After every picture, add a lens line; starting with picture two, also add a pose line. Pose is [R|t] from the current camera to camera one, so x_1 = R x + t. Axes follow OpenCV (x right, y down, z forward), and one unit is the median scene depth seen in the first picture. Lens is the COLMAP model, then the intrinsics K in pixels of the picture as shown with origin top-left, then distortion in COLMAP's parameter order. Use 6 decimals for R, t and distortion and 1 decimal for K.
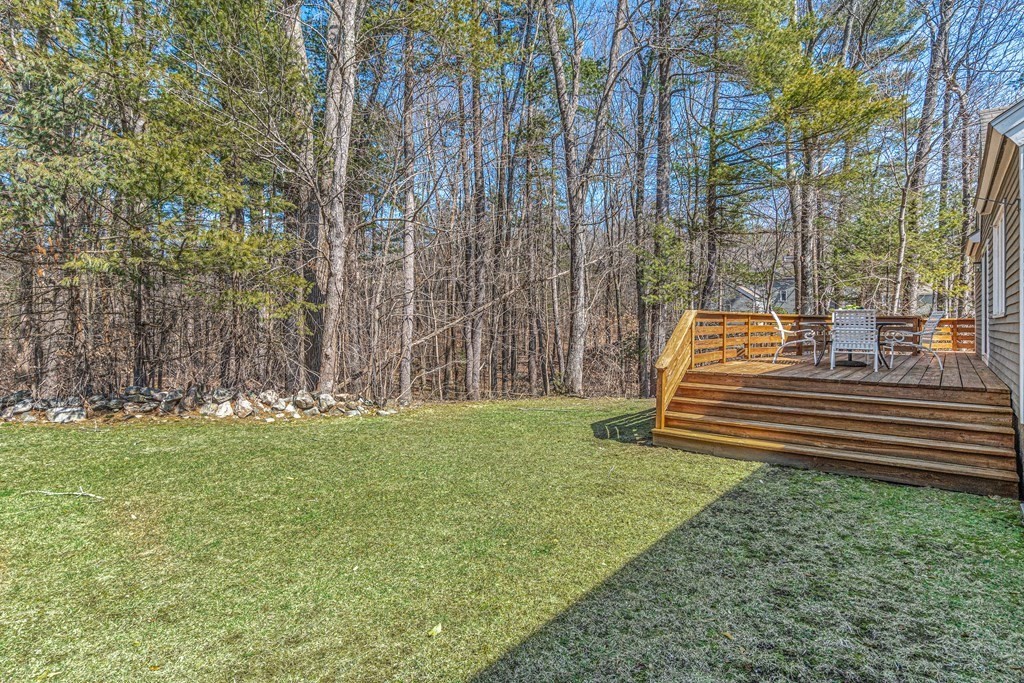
lens RADIAL K [[510.2, 0, 518.4], [0, 510.2, 320.5], [0, 0, 1]] dist [0.001499, 0.000091]
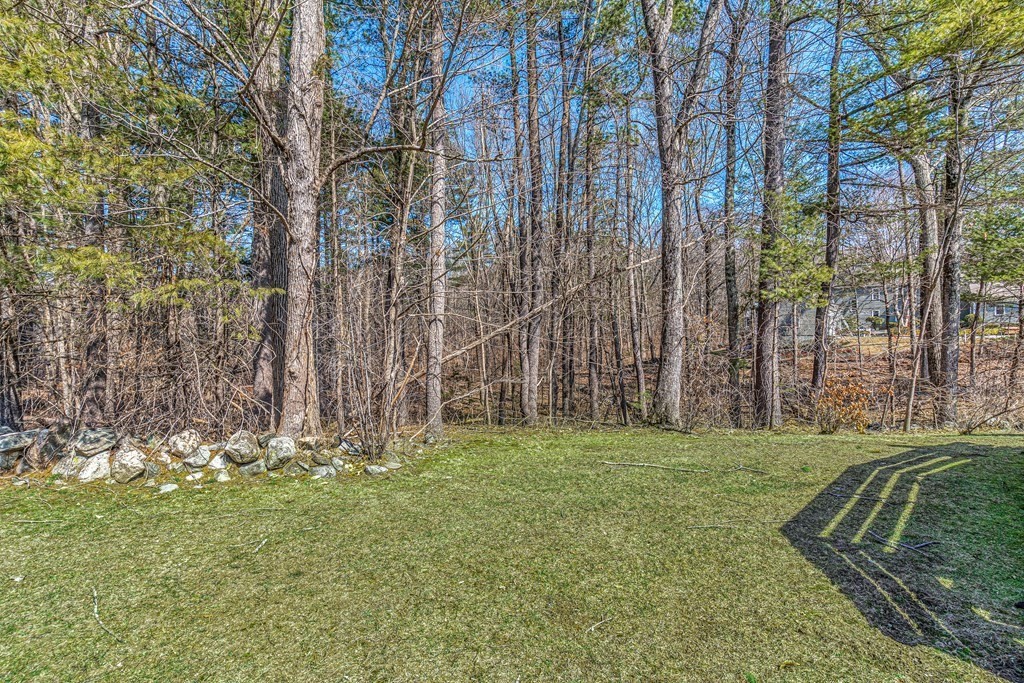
lens RADIAL K [[468.6, 0, 510.1], [0, 468.6, 337.8], [0, 0, 1]] dist [-0.003010, 0.001202]
pose [[0.990988, -0.003557, -0.133904, -0.025414], [0.004804, 0.999948, 0.008988, 0.016627], [0.133865, -0.009551, 0.990954, 0.355511]]
